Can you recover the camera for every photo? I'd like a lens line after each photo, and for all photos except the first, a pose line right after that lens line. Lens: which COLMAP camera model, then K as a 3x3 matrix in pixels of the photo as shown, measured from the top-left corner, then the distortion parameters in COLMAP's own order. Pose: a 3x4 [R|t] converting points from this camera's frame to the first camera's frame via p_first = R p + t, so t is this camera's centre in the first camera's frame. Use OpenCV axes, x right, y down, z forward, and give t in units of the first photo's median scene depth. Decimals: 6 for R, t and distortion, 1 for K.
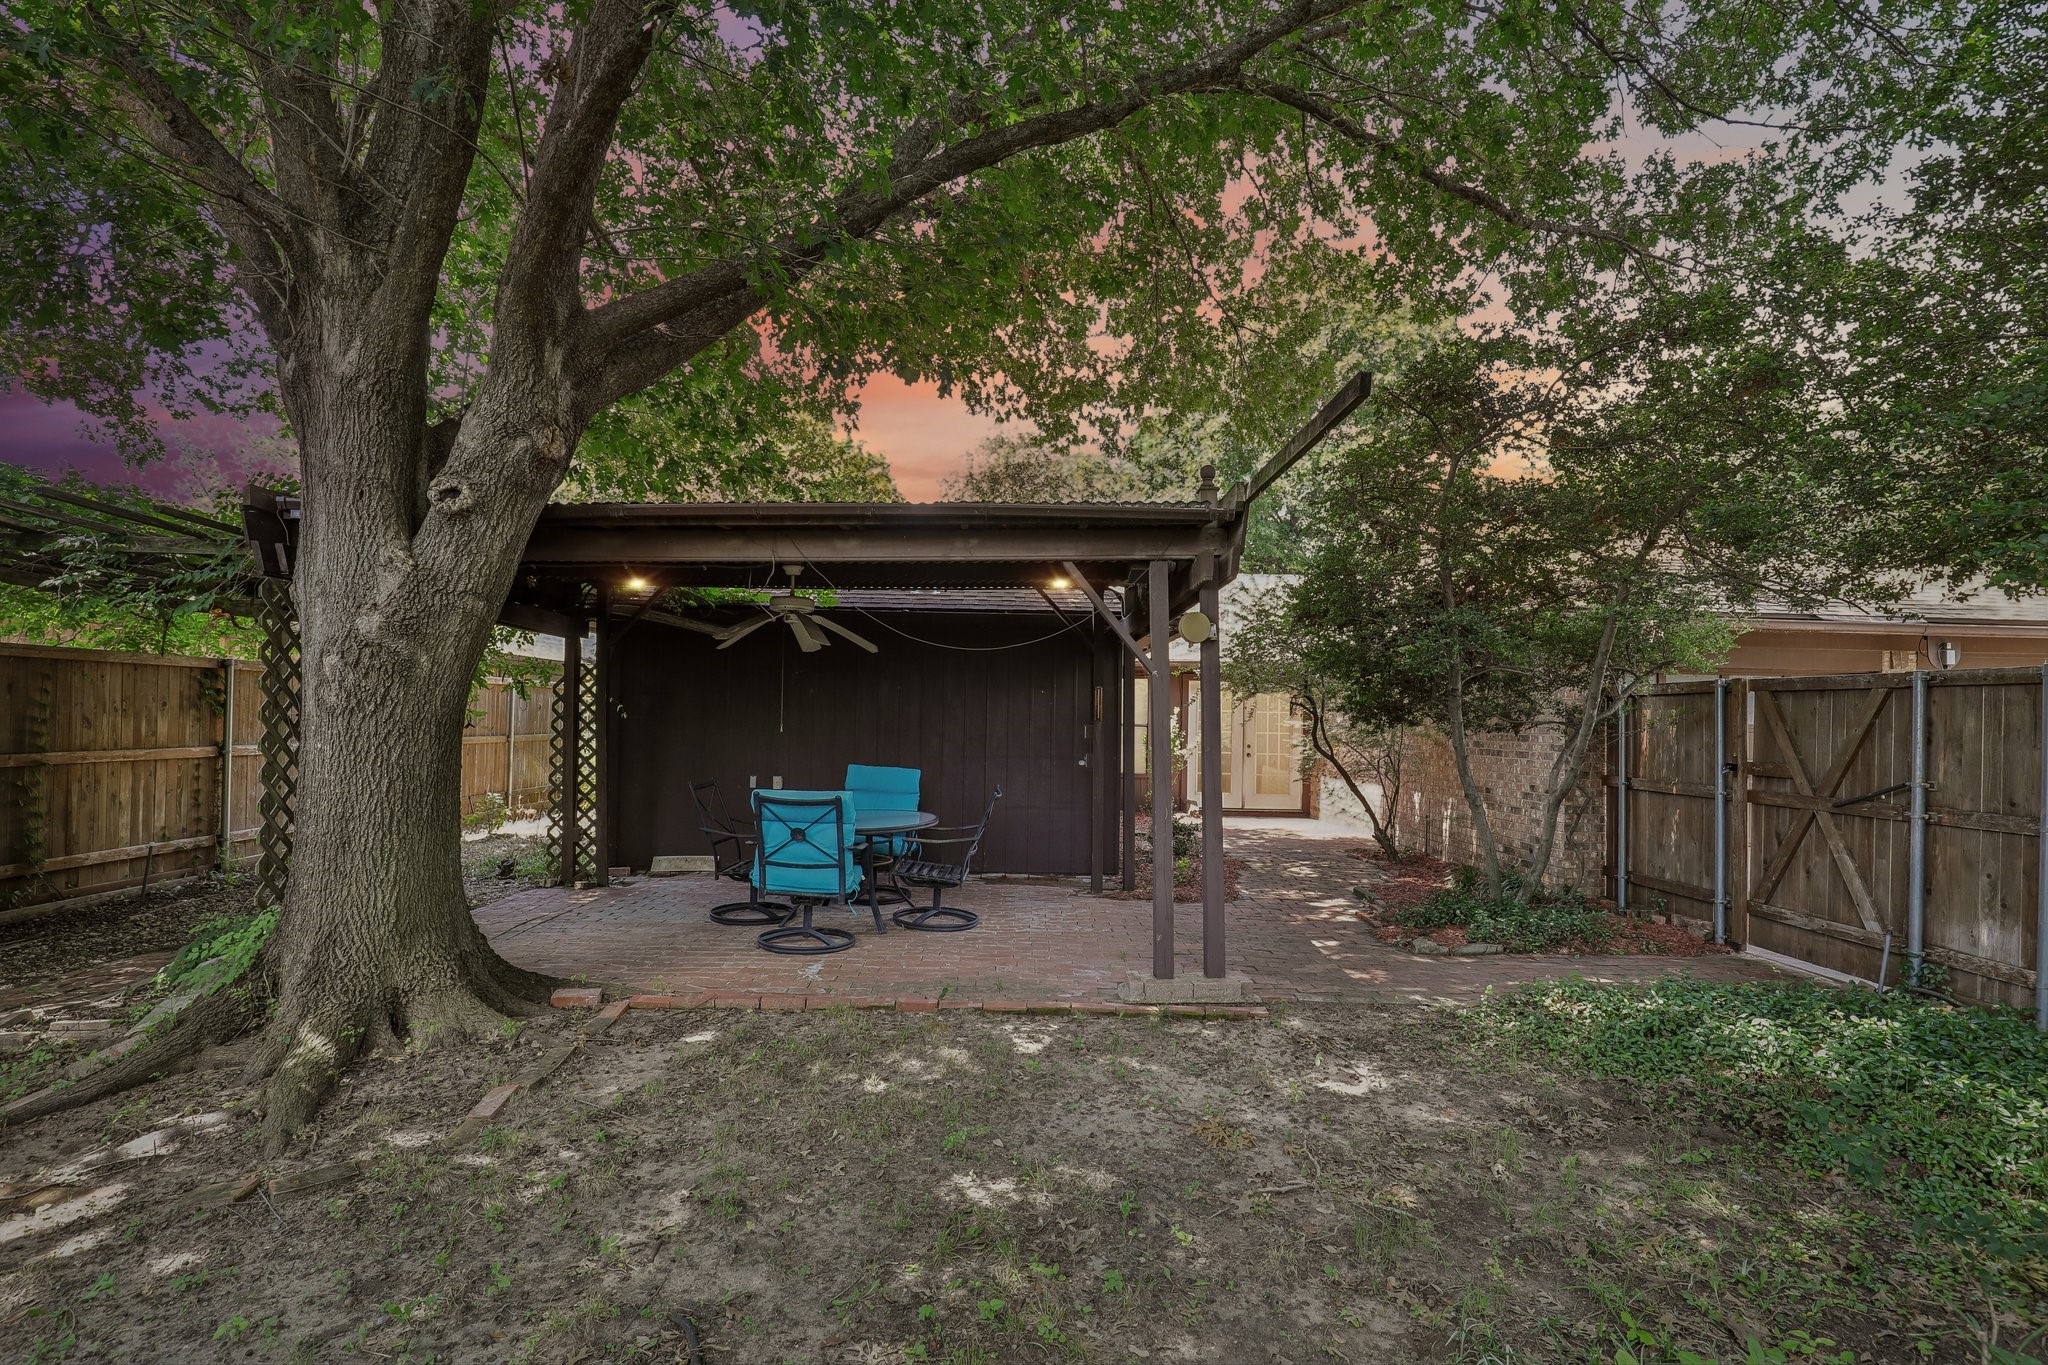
lens RADIAL K [[942.2, 0, 1024.8], [0, 942.2, 699.8], [0, 0, 1]] dist [-0.000569, -0.000009]
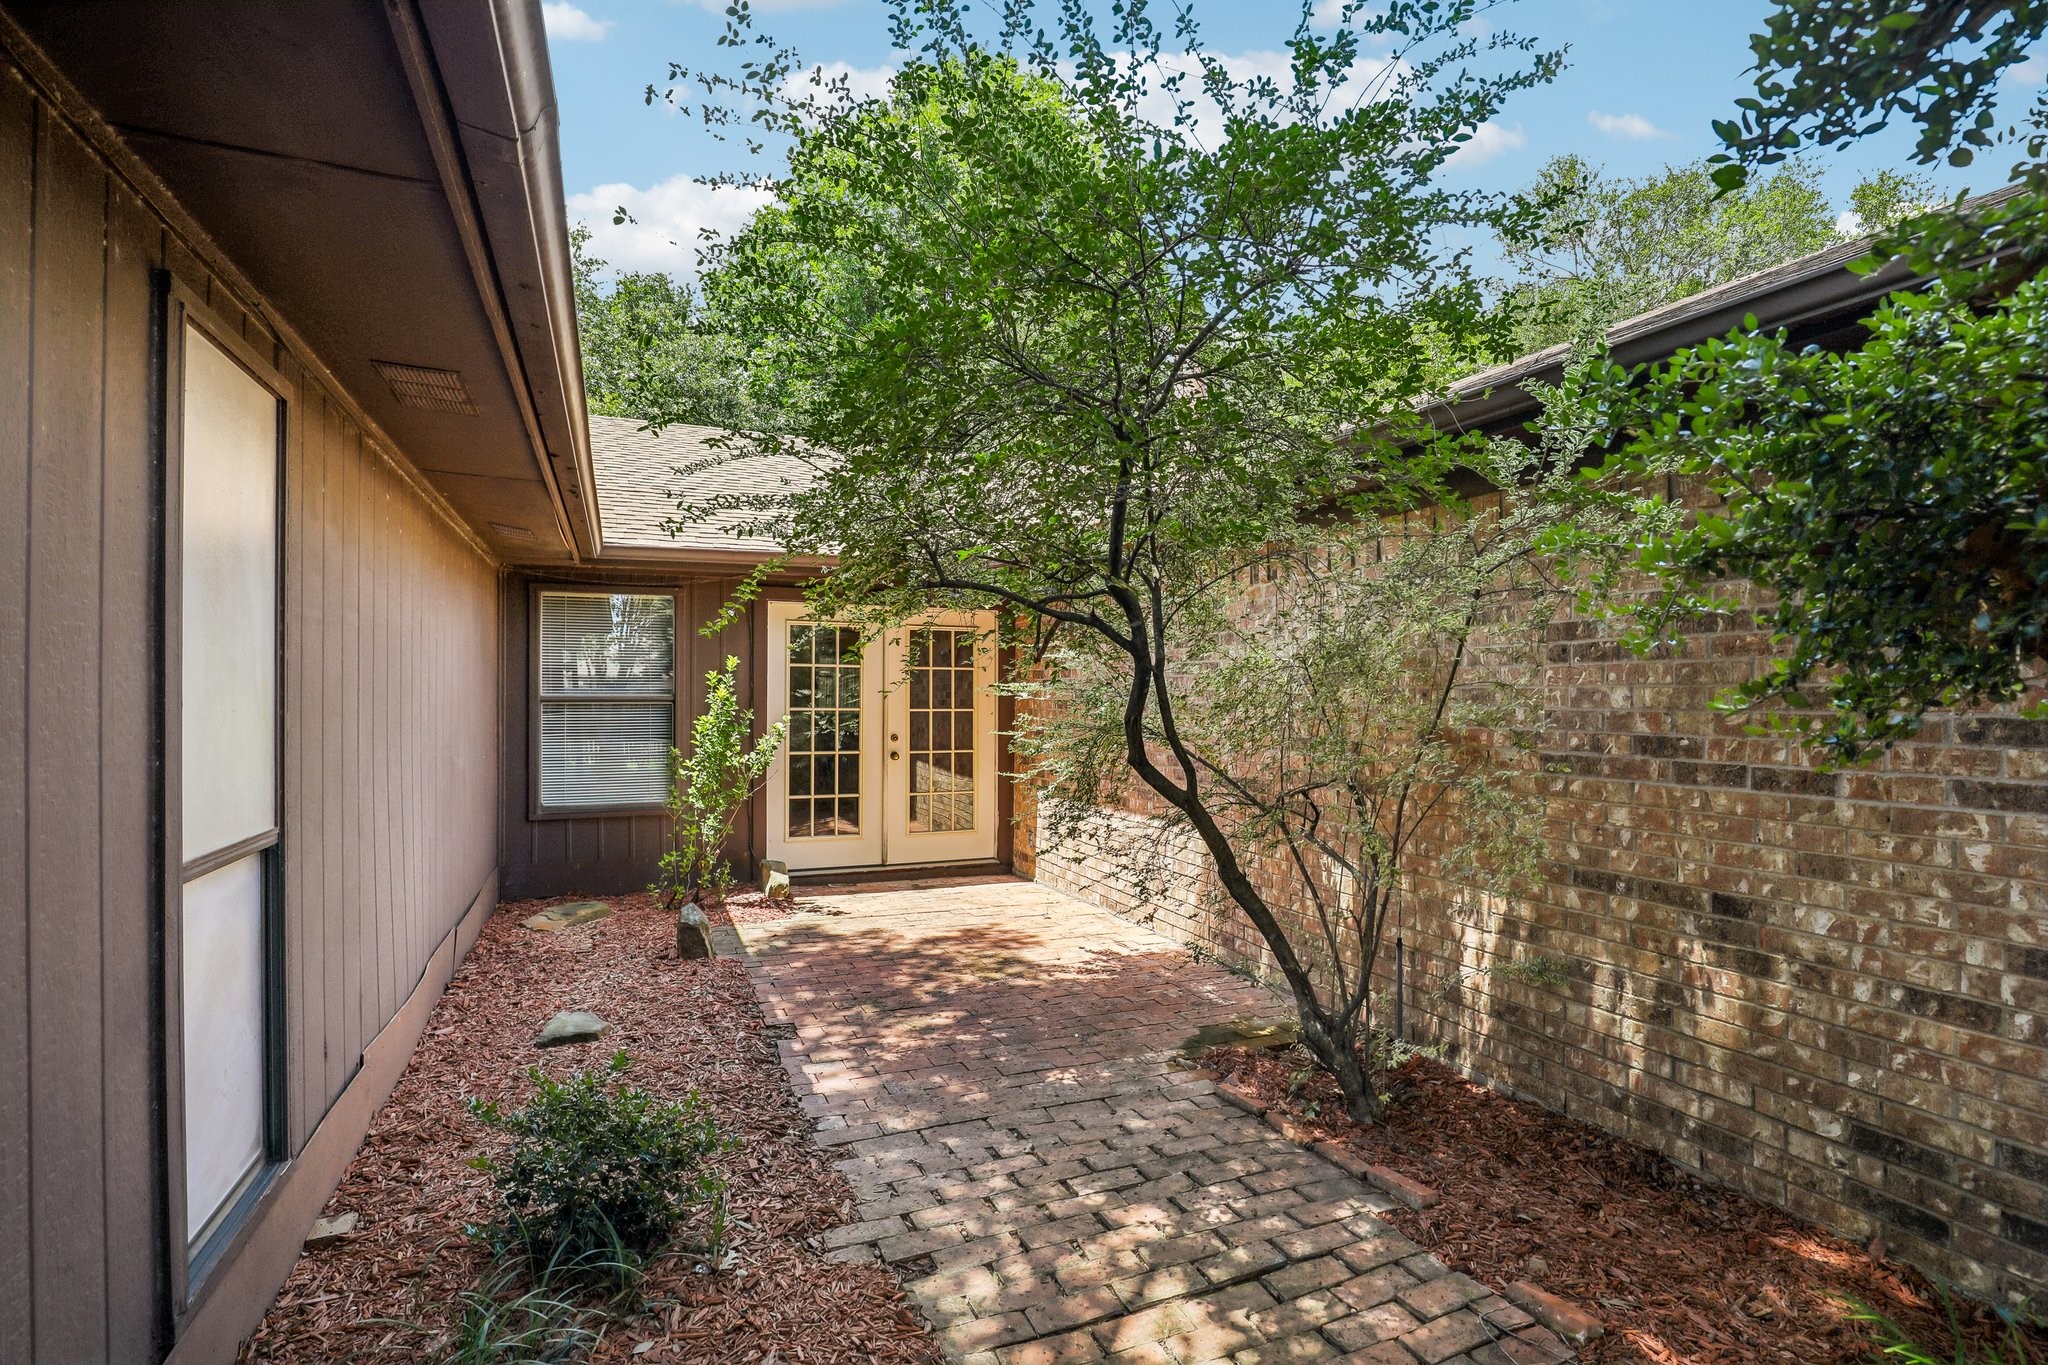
lens RADIAL K [[993.7, 0, 1025.3], [0, 993.7, 683.8], [0, 0, 1]] dist [0.000659, 0.000018]
pose [[0.930112, -0.014140, 0.367003, 0.115926], [0.008409, 0.999817, 0.017209, 0.013582], [-0.367179, -0.012920, 0.930061, 0.512052]]
